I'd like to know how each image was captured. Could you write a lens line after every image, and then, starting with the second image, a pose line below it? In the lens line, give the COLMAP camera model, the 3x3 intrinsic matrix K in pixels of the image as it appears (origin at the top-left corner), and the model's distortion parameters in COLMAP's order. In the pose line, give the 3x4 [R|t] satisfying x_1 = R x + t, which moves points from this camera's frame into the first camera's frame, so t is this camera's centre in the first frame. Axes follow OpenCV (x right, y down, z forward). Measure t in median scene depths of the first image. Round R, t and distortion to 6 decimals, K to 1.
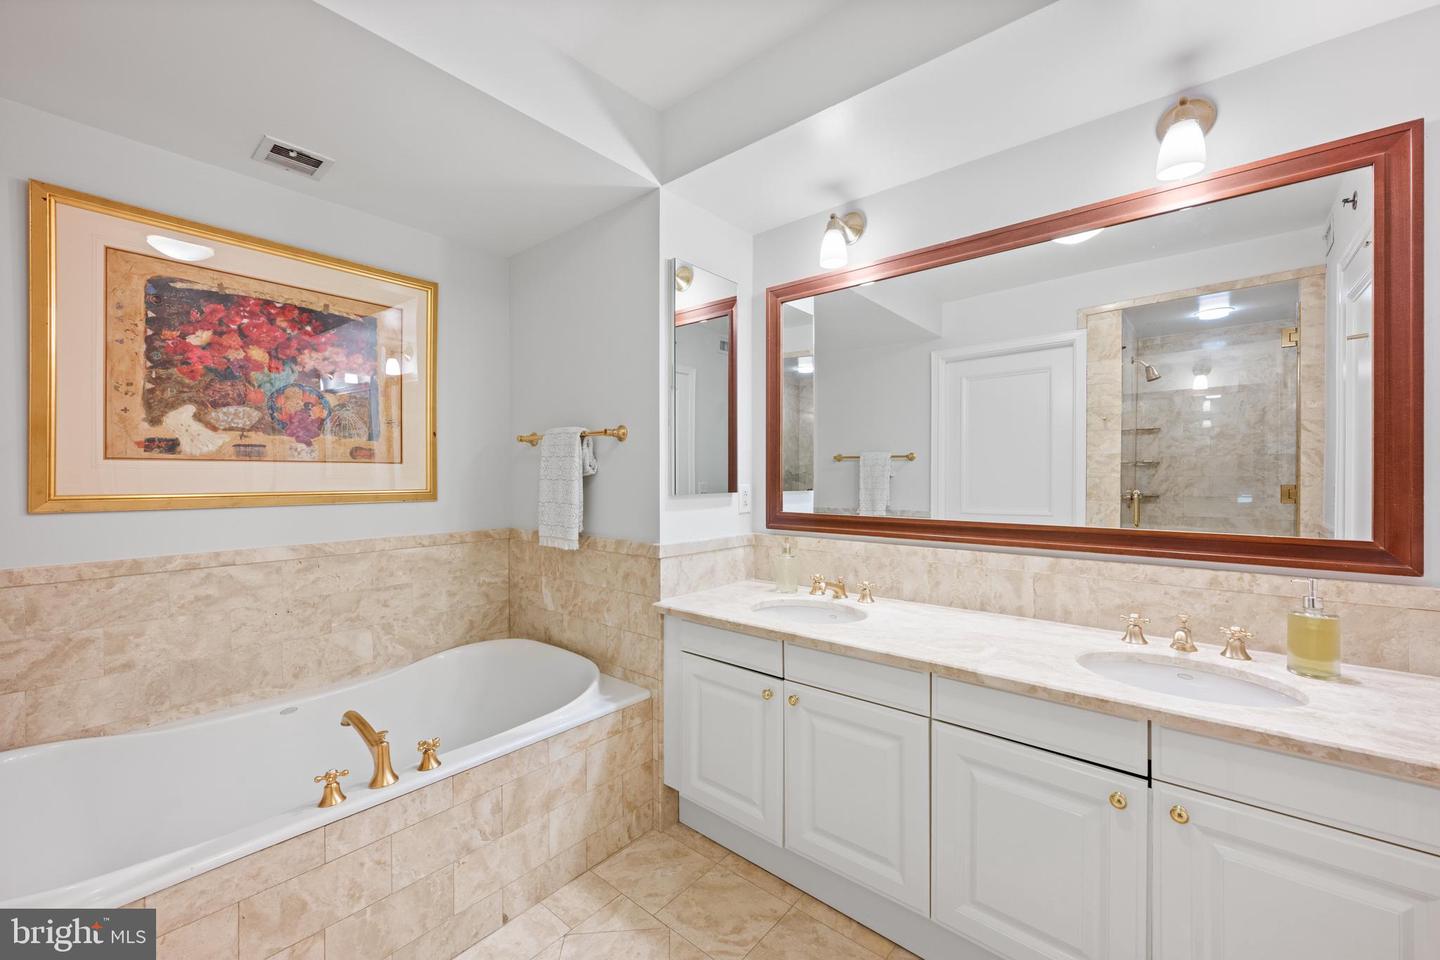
lens RADIAL K [[573.2, 0, 715.7], [0, 573.2, 468.6], [0, 0, 1]] dist [0.001233, 0.000167]
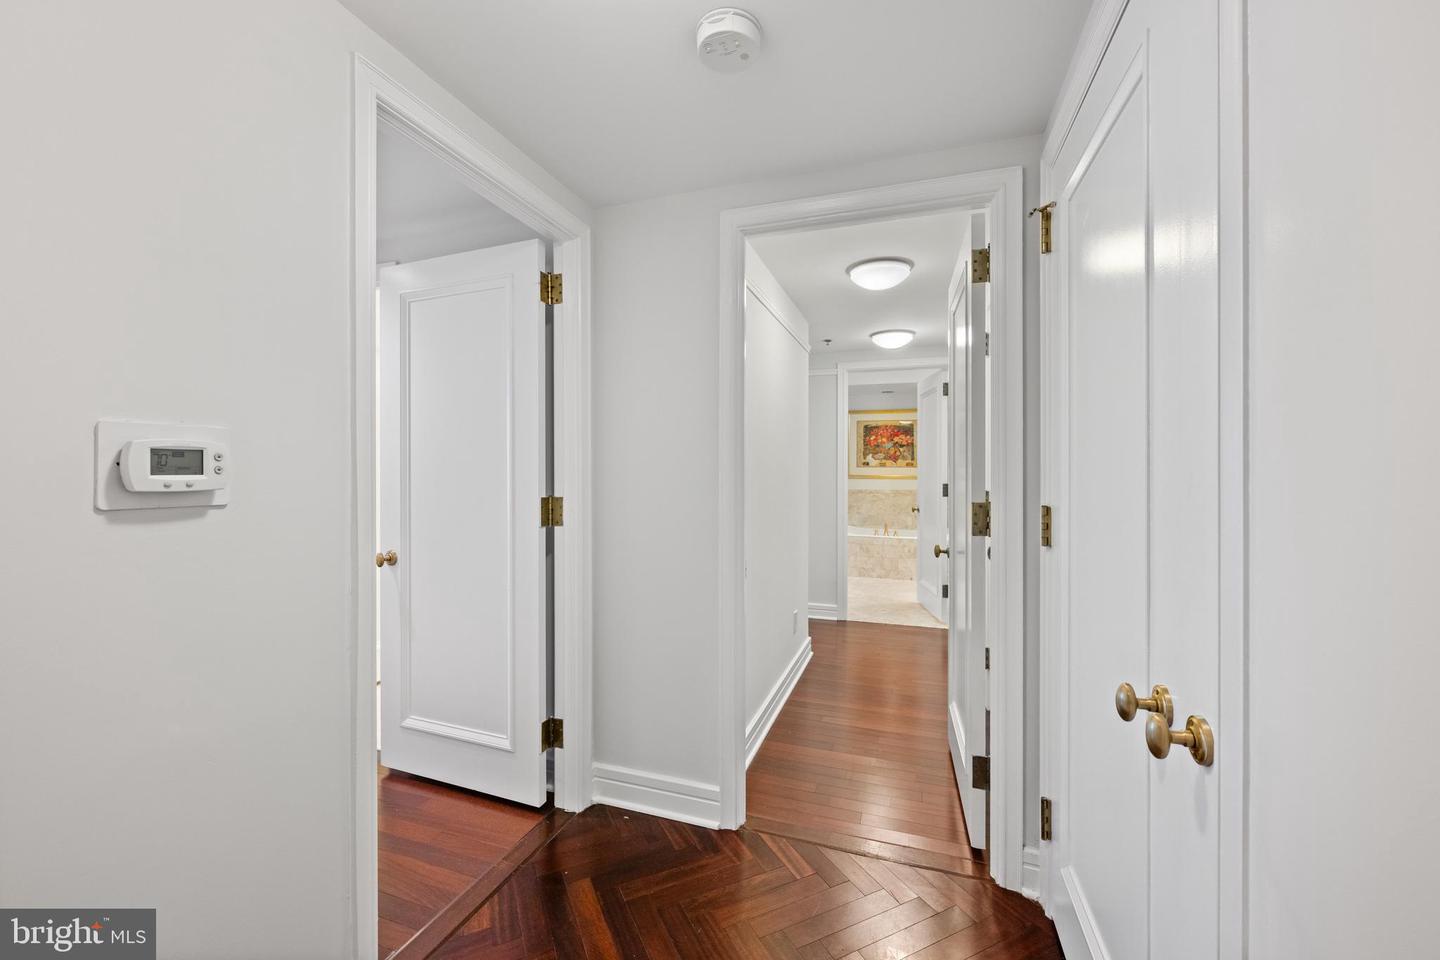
lens RADIAL K [[567.7, 0, 720.0], [0, 567.7, 480.0], [0, 0, 1]] dist [-0.000903, 0.000022]
pose [[0.355542, 0.017899, -0.934489, 2.536676], [0.000043, 0.999816, 0.019166, -0.000257], [0.934660, -0.006854, 0.355476, -1.488769]]
